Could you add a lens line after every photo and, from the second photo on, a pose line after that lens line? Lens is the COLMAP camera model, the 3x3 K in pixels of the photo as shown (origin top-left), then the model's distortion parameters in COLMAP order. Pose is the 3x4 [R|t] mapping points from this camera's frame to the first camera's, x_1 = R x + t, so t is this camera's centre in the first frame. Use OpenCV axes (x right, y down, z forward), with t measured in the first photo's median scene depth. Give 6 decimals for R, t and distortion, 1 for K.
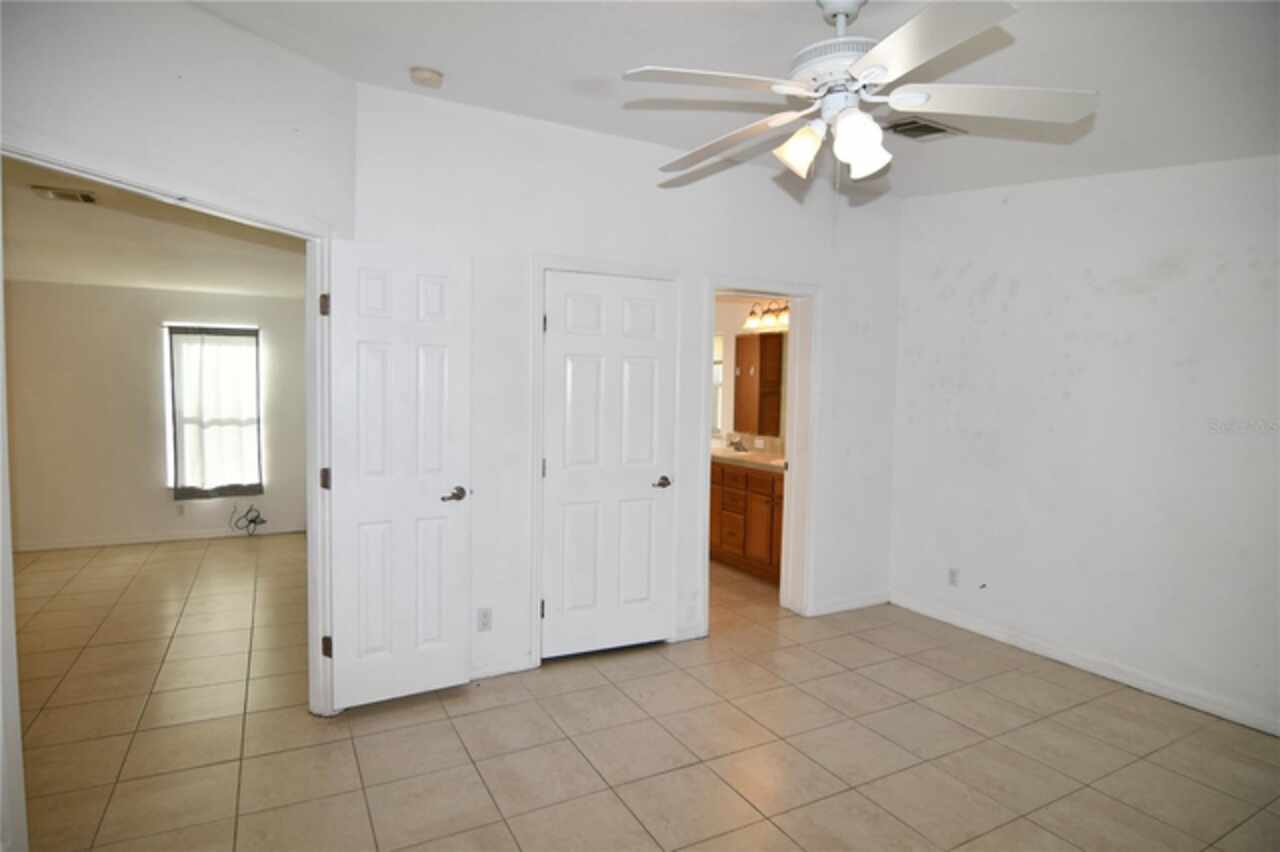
lens RADIAL K [[701.0, 0, 648.8], [0, 701.0, 393.5], [0, 0, 1]] dist [-0.003152, -0.000145]
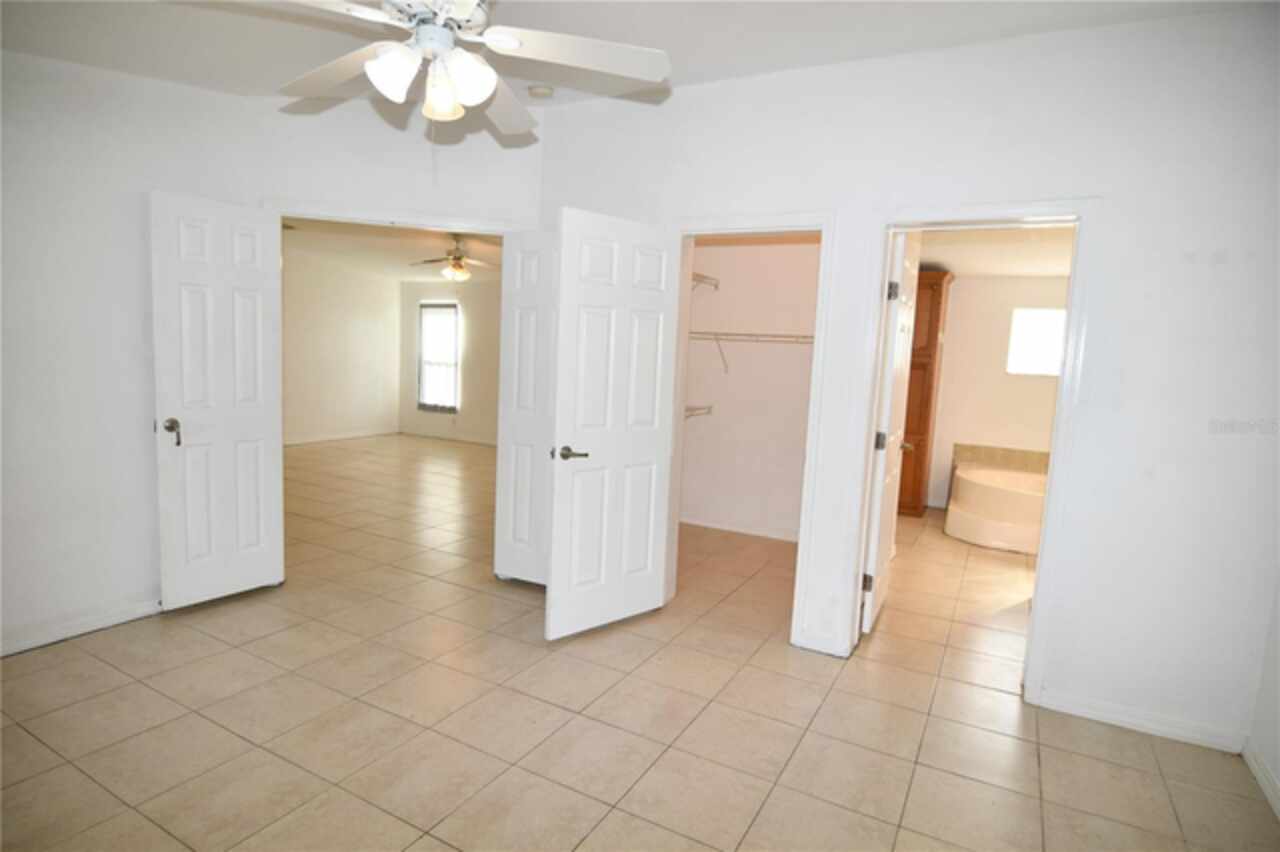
lens RADIAL K [[690.9, 0, 640.0], [0, 690.9, 426.0], [0, 0, 1]] dist [-0.016503, -0.000339]
pose [[0.538970, 0.103353, -0.835960, 0.872454], [-0.049300, 0.994613, 0.091182, 0.014348], [0.840881, -0.007931, 0.541162, 0.510764]]
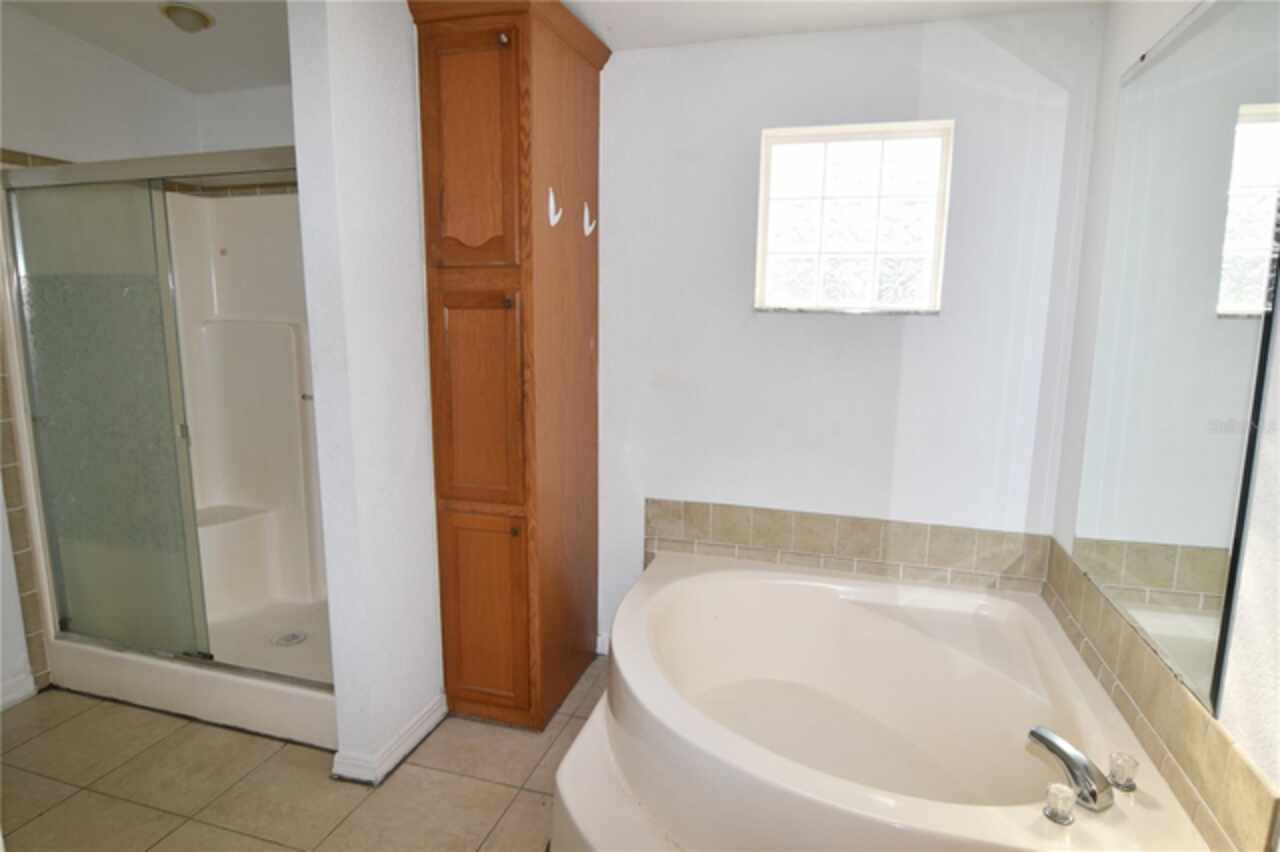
lens RADIAL K [[728.3, 0, 640.0], [0, 728.3, 426.0], [0, 0, 1]] dist [-0.000837, 0.000970]
pose [[0.703412, 0.095407, -0.704350, 0.146852], [-0.000935, 0.991074, 0.133311, 0.014405], [0.710782, -0.093114, 0.697222, 2.024860]]
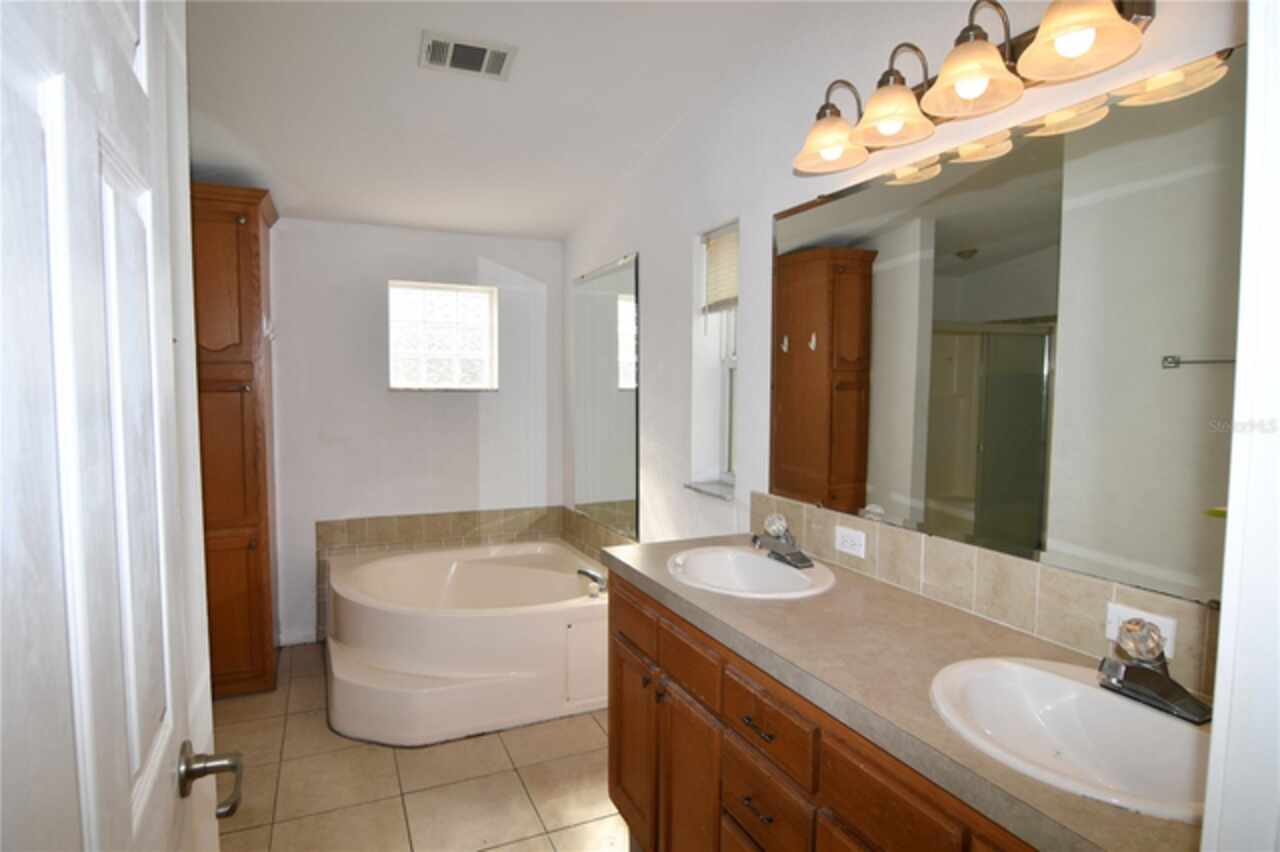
lens RADIAL K [[690.9, 0, 640.0], [0, 690.9, 426.0], [0, 0, 1]] dist [-0.016503, -0.000339]
pose [[0.996787, -0.012649, -0.079093, 0.191815], [0.016645, 0.998607, 0.050074, 0.003499], [0.078349, -0.051230, 0.995609, 1.472140]]
